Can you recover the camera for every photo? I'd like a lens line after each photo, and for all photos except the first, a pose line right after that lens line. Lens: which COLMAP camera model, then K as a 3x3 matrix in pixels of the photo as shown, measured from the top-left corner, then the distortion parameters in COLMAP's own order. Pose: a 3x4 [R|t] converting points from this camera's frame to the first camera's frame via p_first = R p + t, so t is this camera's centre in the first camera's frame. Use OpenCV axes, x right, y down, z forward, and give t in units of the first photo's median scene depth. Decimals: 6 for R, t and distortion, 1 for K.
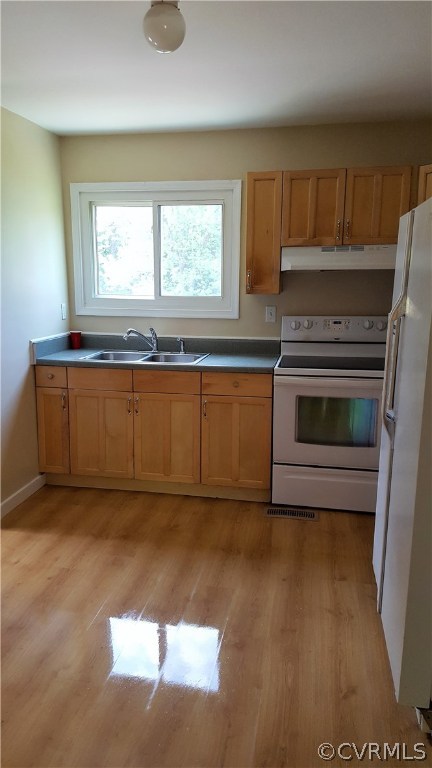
lens RADIAL K [[580.0, 0, 214.9], [0, 580.0, 384.8], [0, 0, 1]] dist [0.093232, 0.001860]
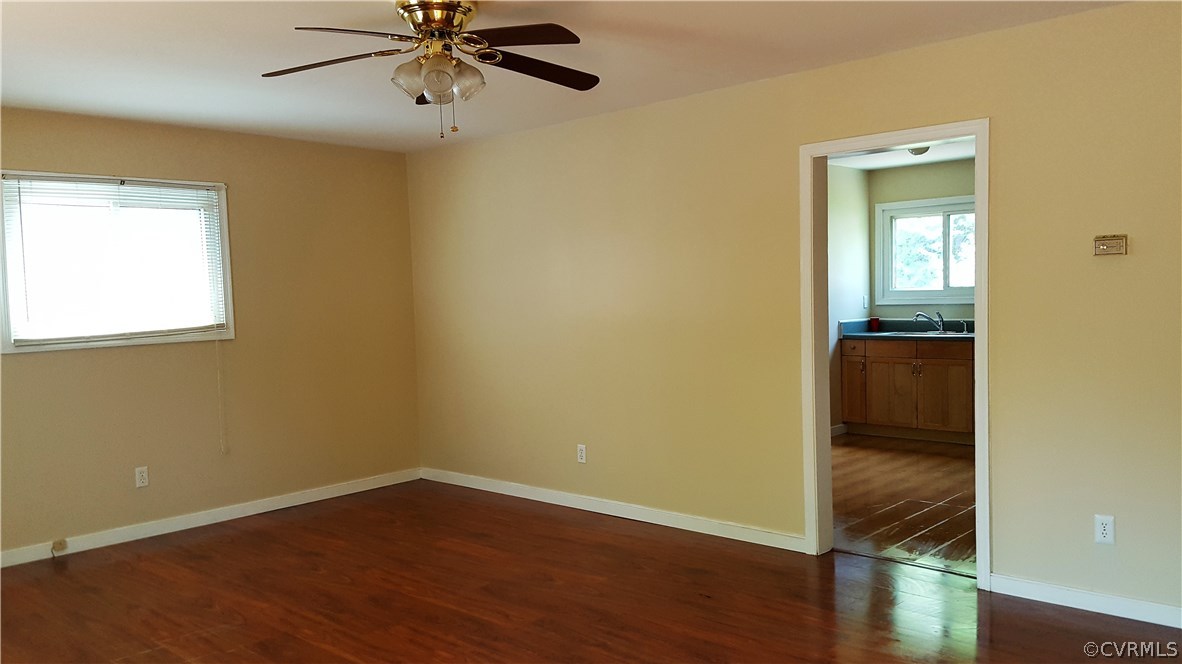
lens RADIAL K [[892.7, 0, 588.2], [0, 892.7, 333.2], [0, 0, 1]] dist [0.093232, 0.001860]
pose [[0.846386, -0.002333, -0.532565, 0.289522], [-0.068237, 0.991273, -0.112788, 0.215955], [0.528181, 0.131803, 0.838840, -1.006001]]
